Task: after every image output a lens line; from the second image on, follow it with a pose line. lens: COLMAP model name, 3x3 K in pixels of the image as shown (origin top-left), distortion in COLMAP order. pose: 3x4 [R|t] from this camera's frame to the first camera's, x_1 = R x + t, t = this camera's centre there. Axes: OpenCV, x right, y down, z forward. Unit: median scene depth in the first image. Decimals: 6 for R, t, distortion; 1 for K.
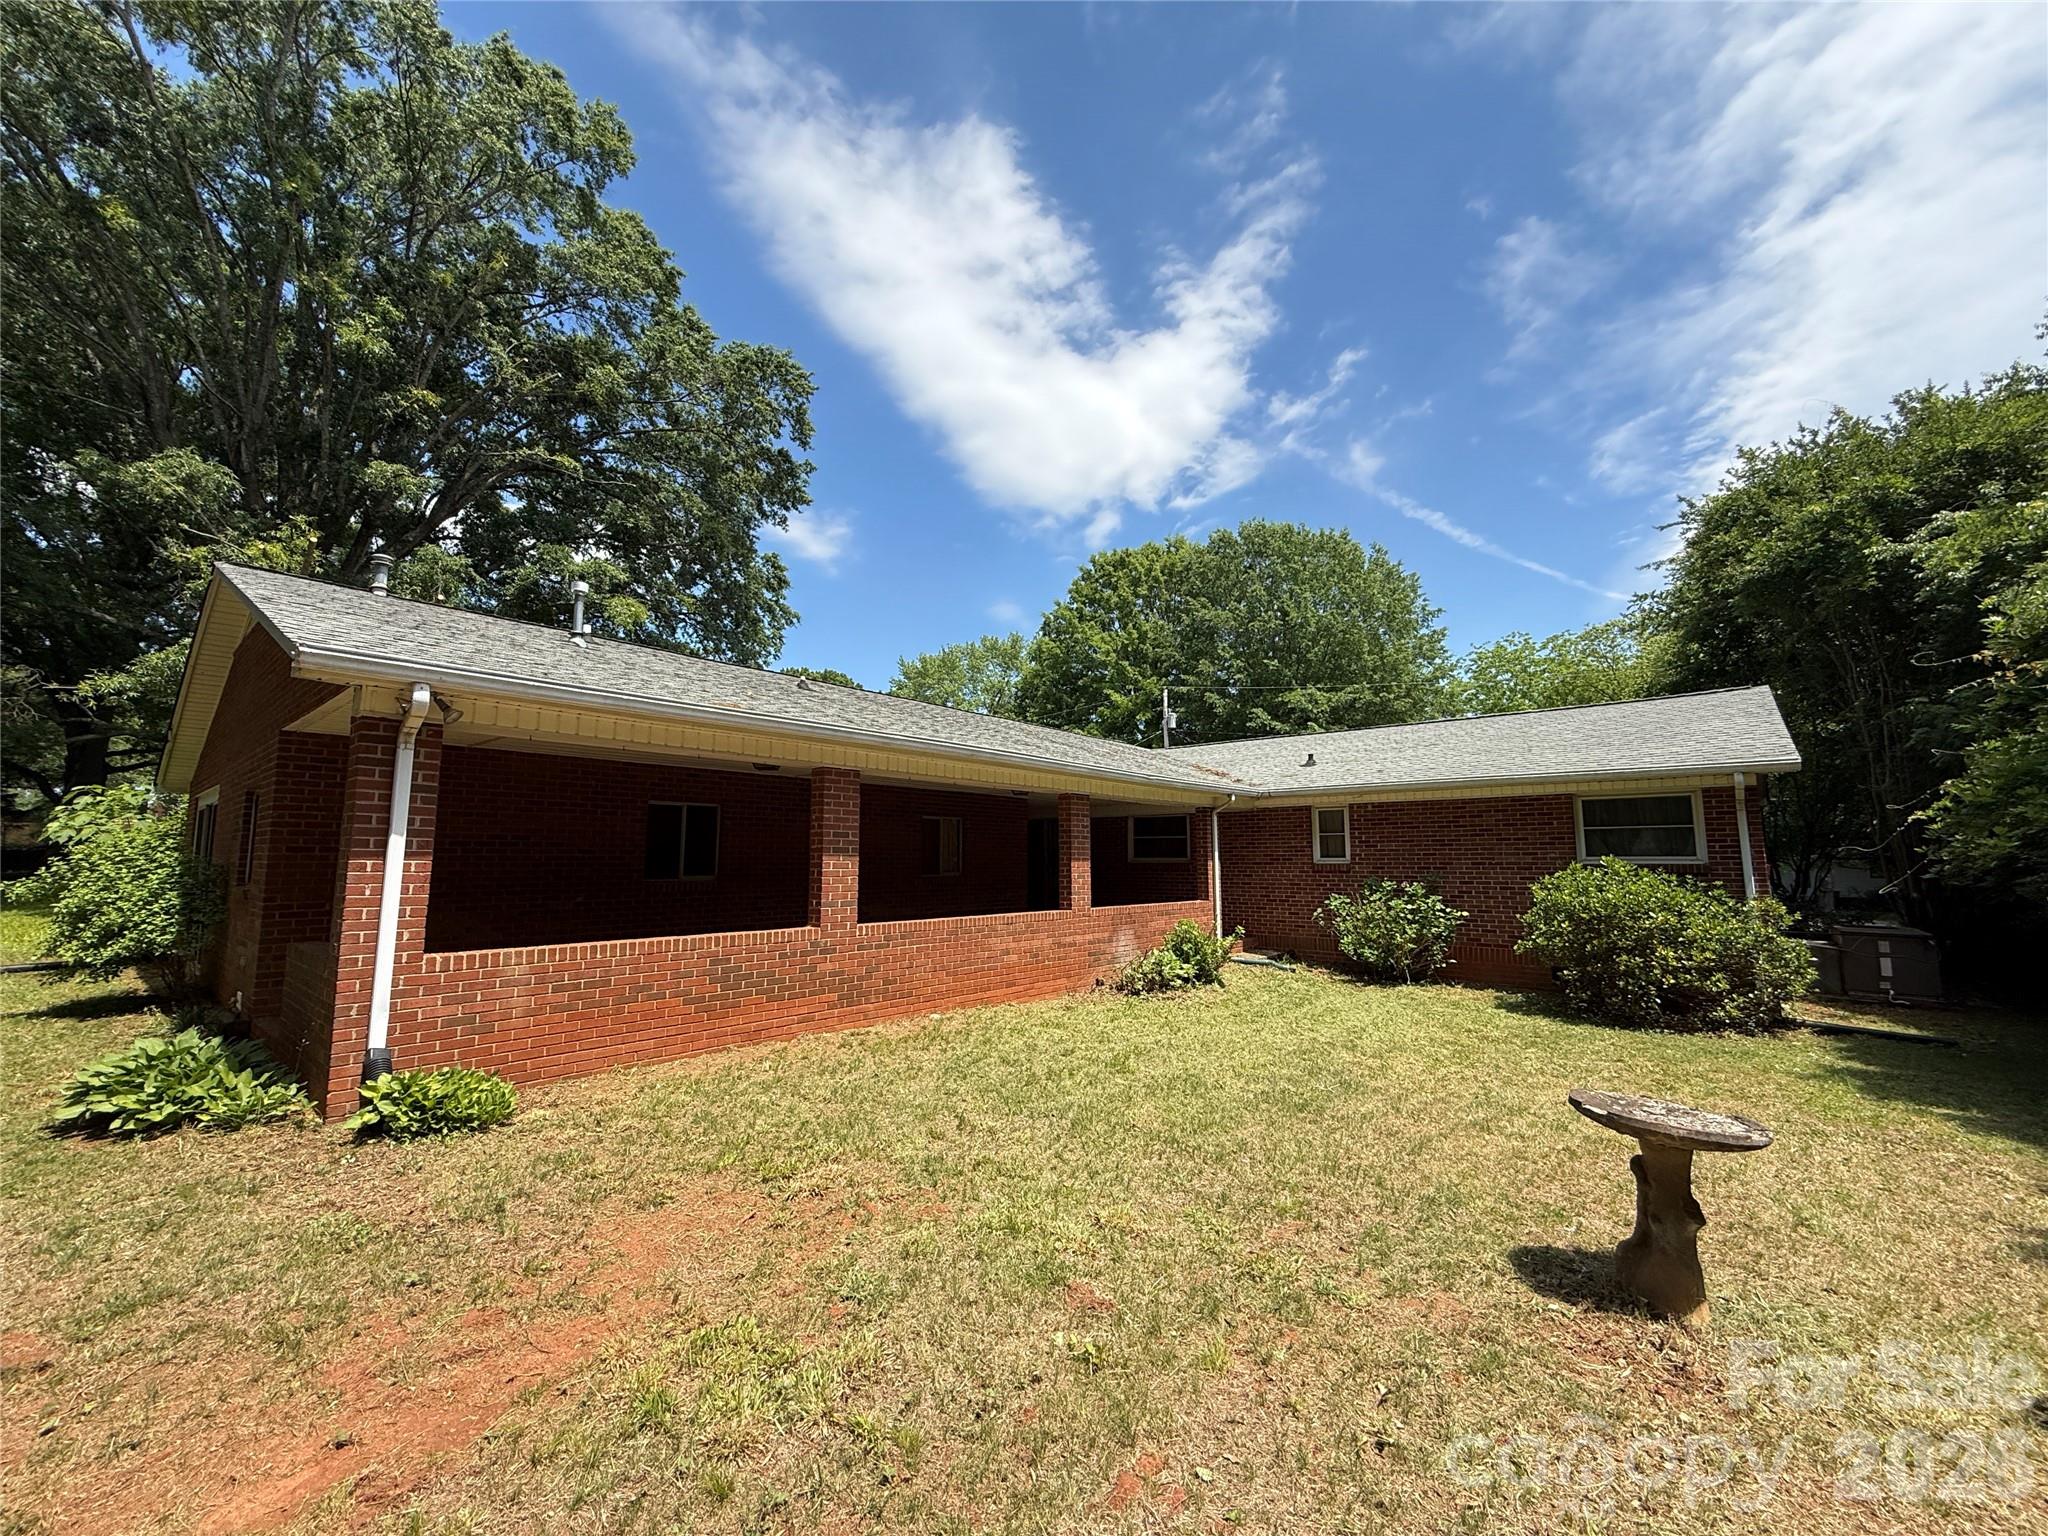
lens RADIAL K [[814.7, 0, 1026.5], [0, 814.7, 770.8], [0, 0, 1]] dist [-0.000087, 0.000380]
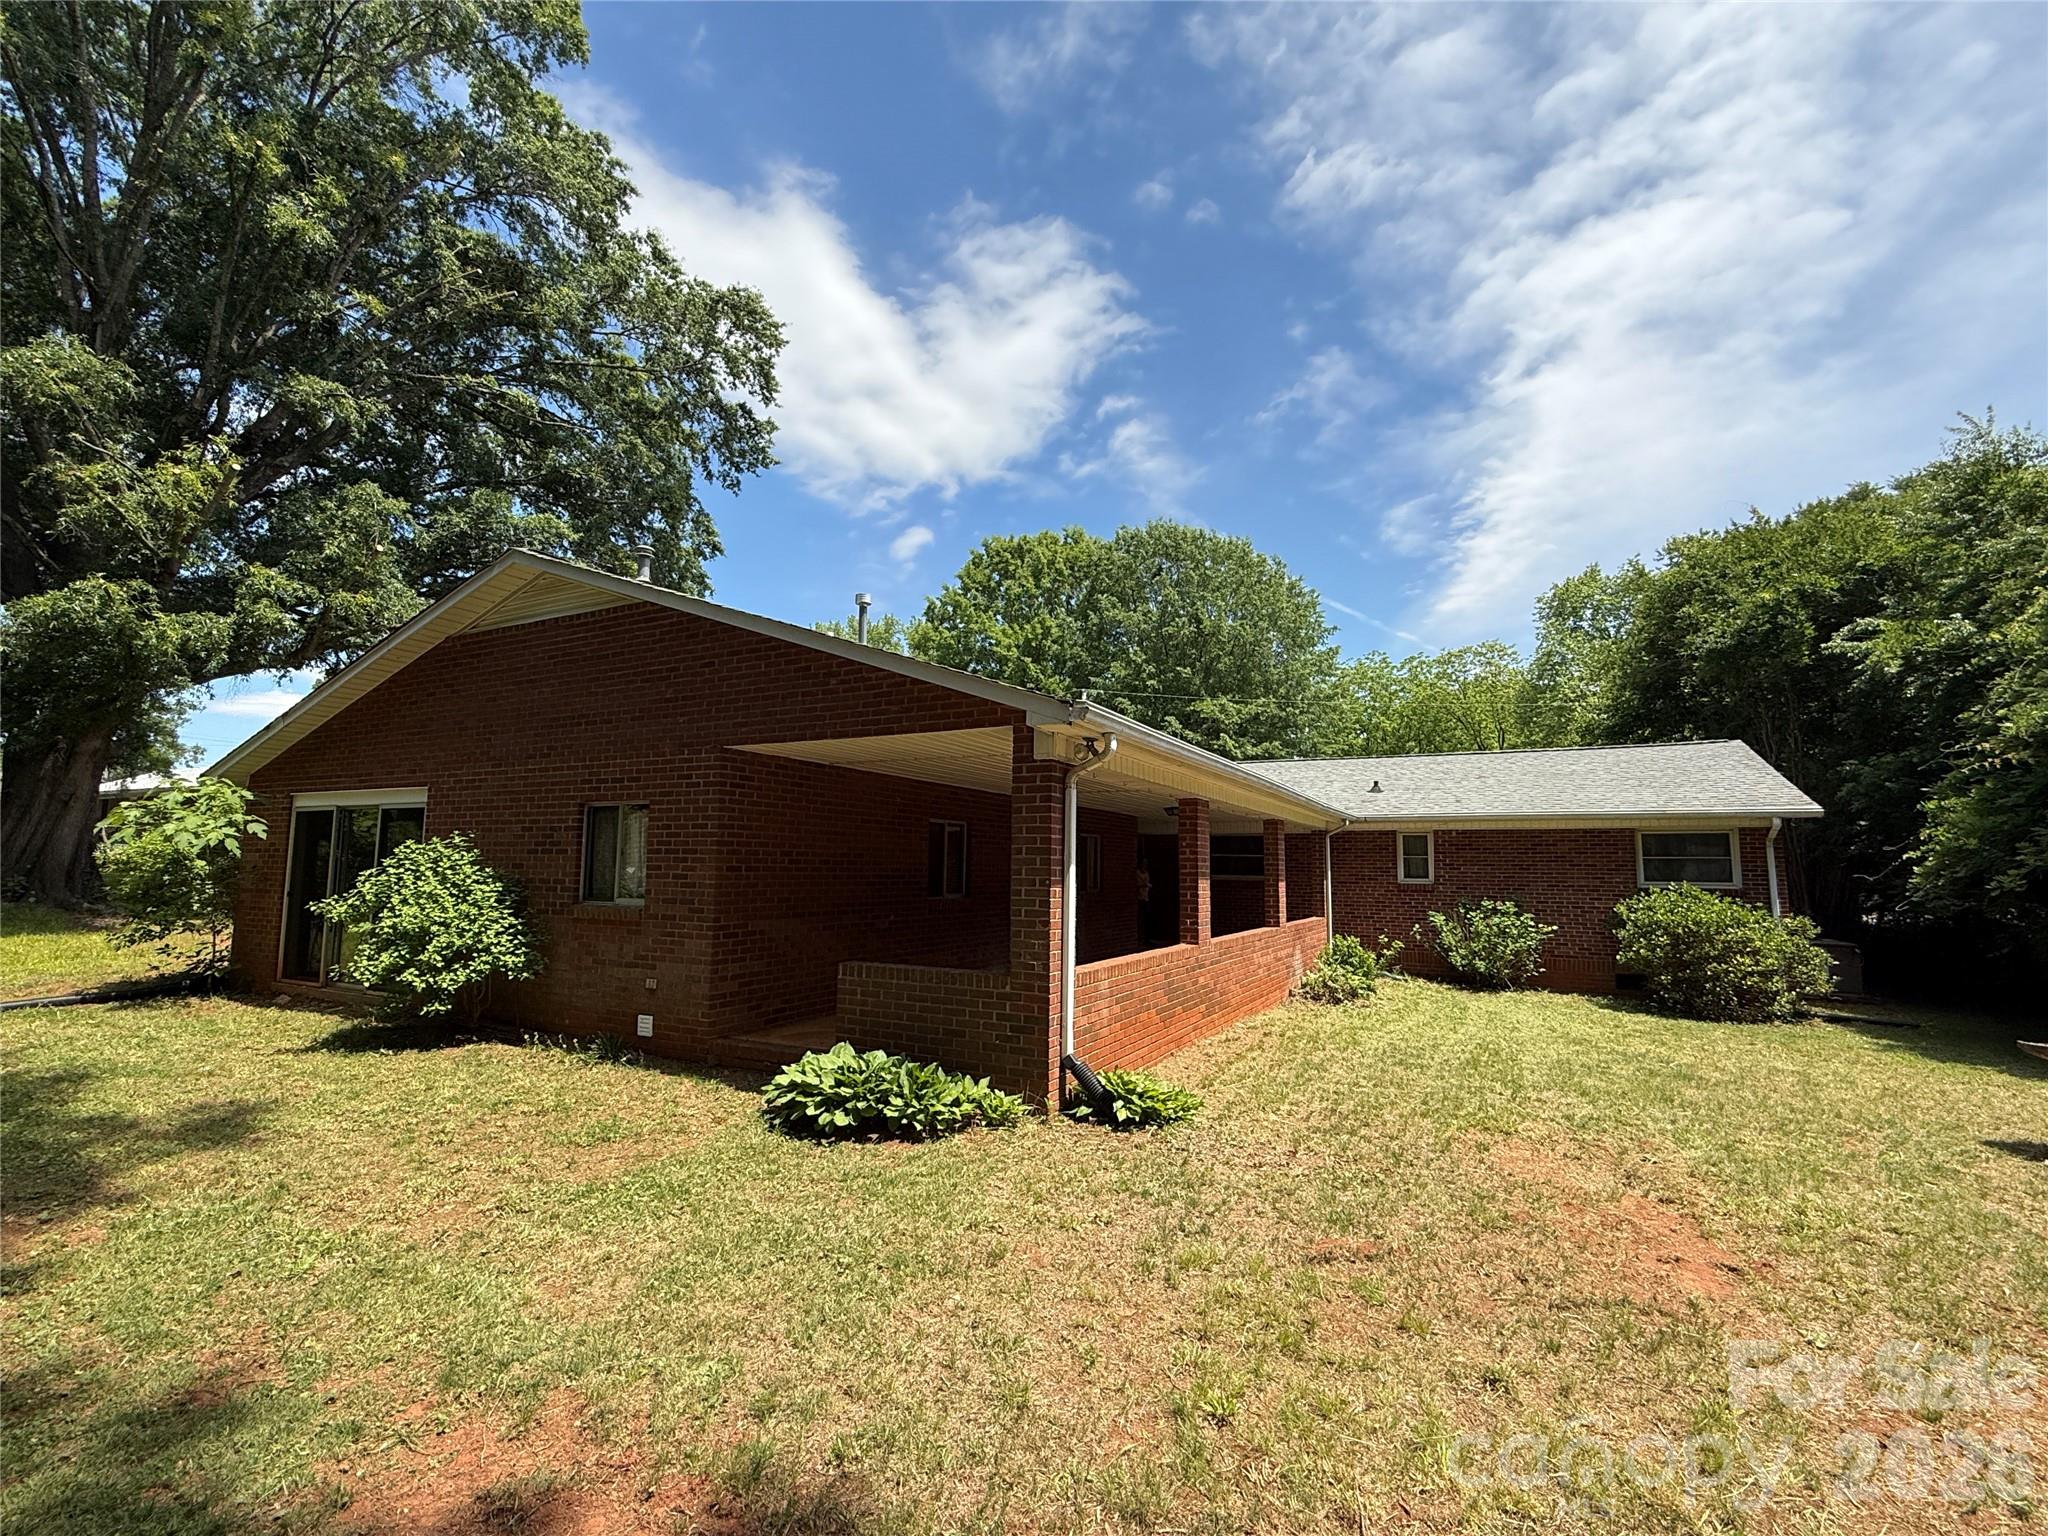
lens RADIAL K [[919.6, 0, 1020.9], [0, 919.6, 768.4], [0, 0, 1]] dist [-0.001882, -0.001162]
pose [[0.972394, 0.037776, 0.230267, -0.395881], [-0.038377, 0.999262, -0.001870, -0.017237], [-0.230168, -0.007018, 0.973126, -0.075408]]
